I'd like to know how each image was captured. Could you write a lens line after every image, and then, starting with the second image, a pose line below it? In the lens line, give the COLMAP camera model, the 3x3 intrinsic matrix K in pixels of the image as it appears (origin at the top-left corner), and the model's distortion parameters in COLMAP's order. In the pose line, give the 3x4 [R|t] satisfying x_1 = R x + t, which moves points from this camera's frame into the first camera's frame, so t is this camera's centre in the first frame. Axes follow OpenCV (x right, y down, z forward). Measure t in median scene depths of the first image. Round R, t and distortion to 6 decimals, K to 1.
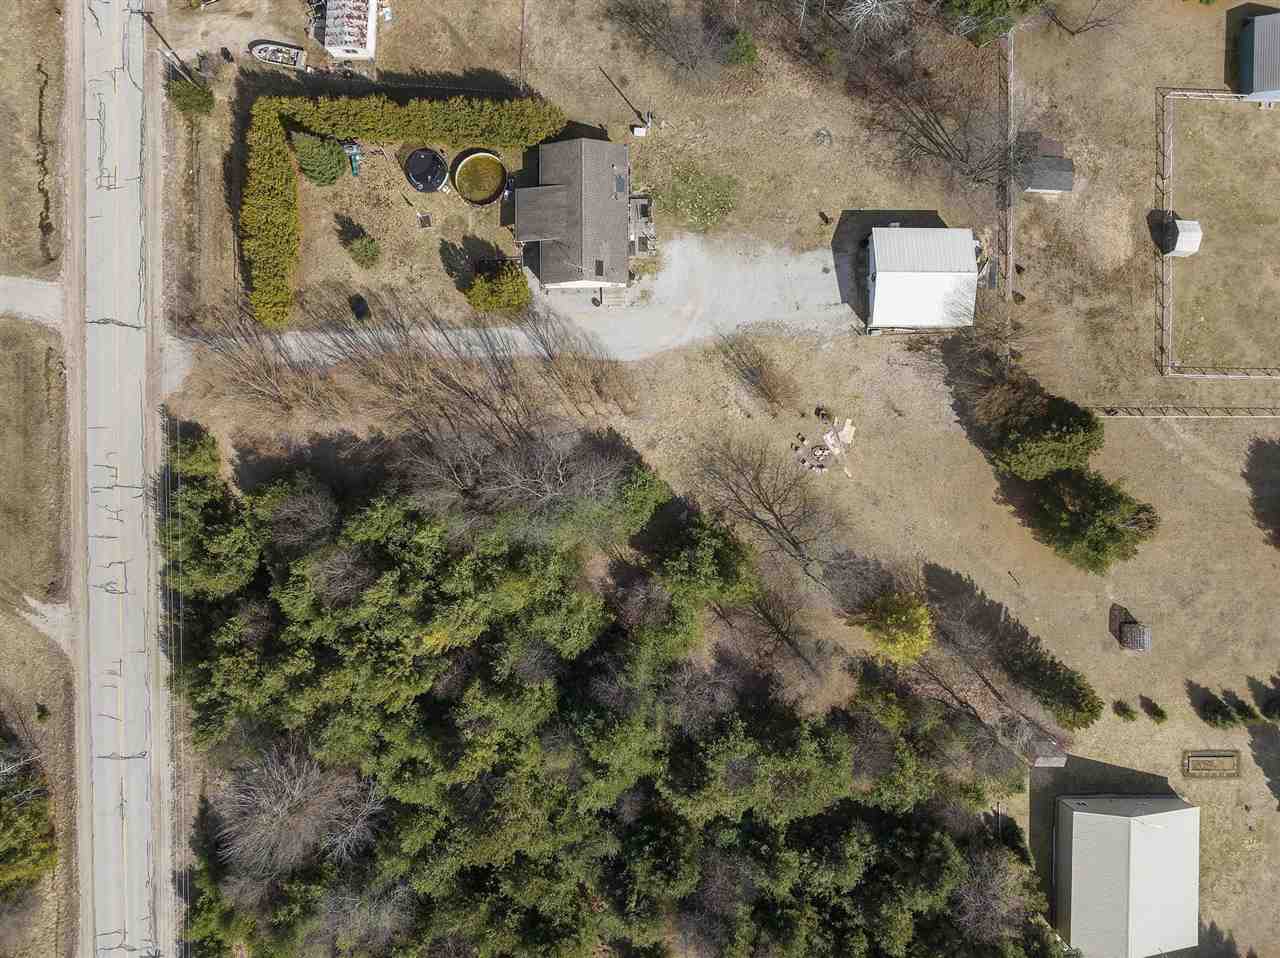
lens RADIAL K [[908.3, 0, 640.0], [0, 908.3, 479.0], [0, 0, 1]] dist [-0.050690, 0.036874]
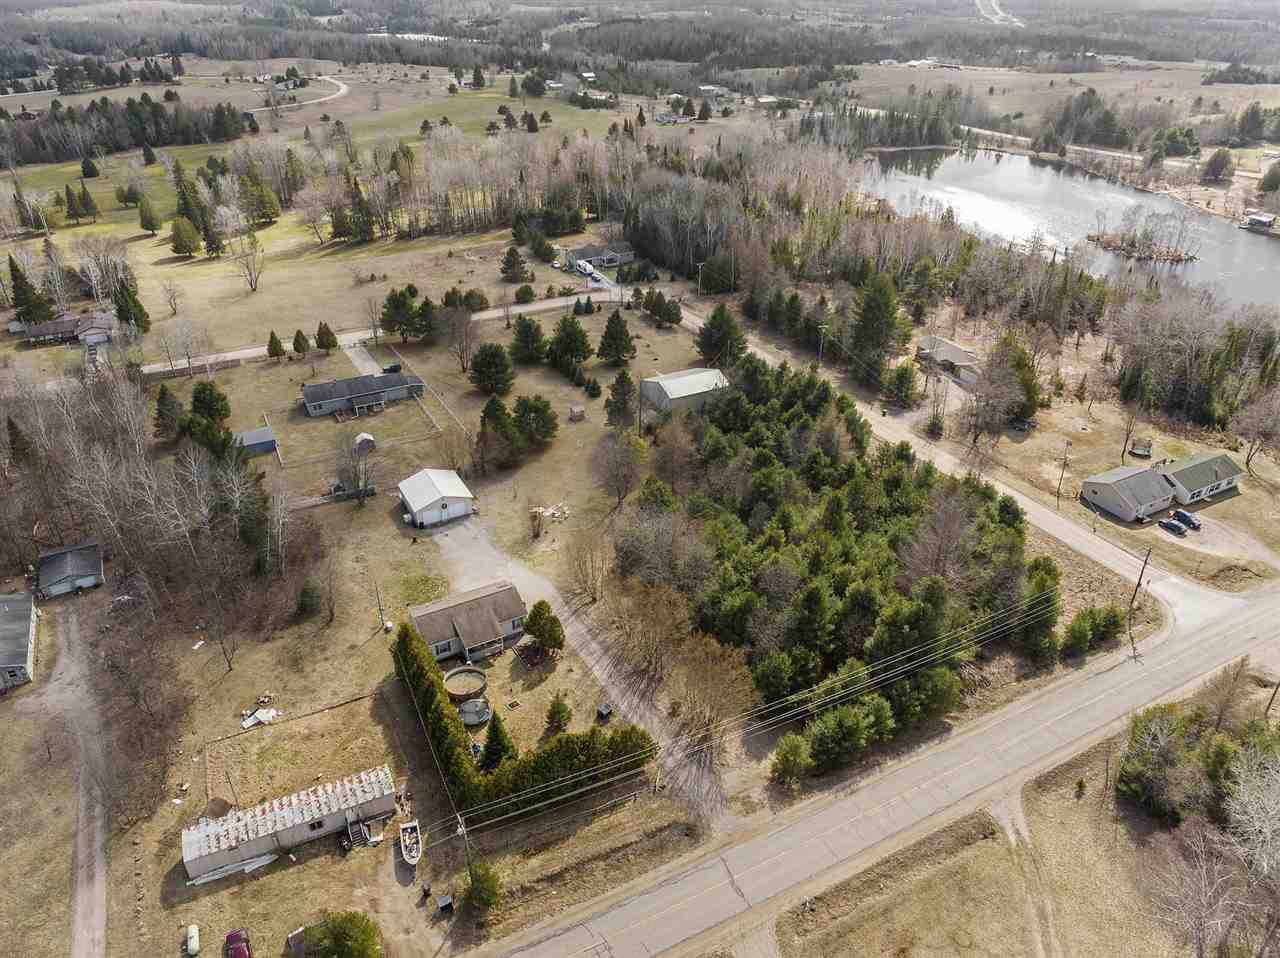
lens RADIAL K [[908.3, 0, 640.0], [0, 908.3, 479.0], [0, 0, 1]] dist [-0.050690, 0.036874]
pose [[-0.472628, -0.447020, 0.759471, -1.104755], [0.881166, -0.226998, 0.414751, -0.576521], [-0.013004, 0.865243, 0.501184, 0.157680]]
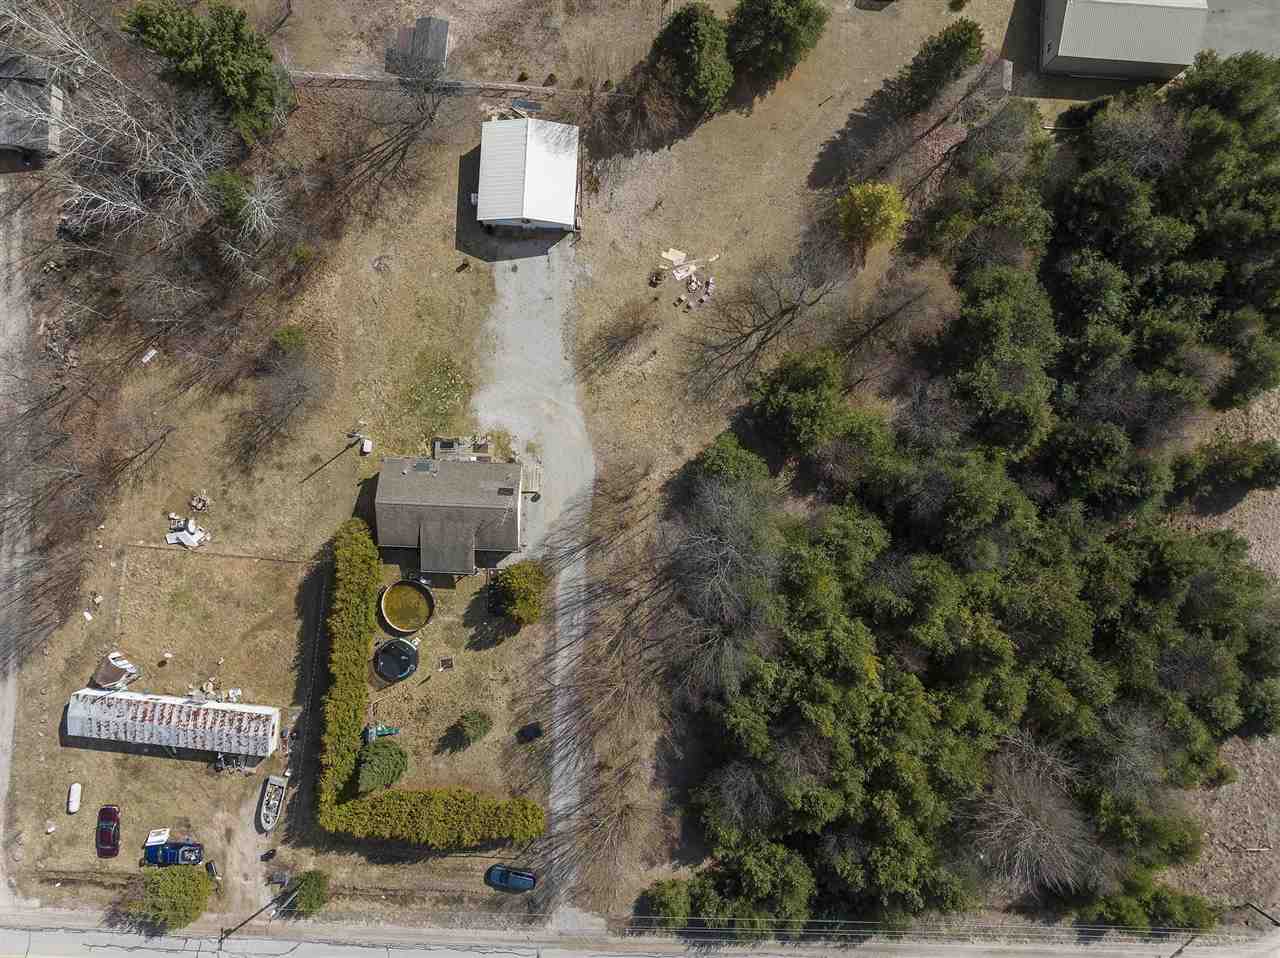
lens RADIAL K [[908.3, 0, 640.0], [0, 908.3, 479.0], [0, 0, 1]] dist [-0.050690, 0.036874]
pose [[0.048458, -0.998768, 0.010674, -0.033899], [0.998709, 0.048613, 0.014751, -0.097842], [-0.015252, 0.009945, 0.999834, -0.009299]]
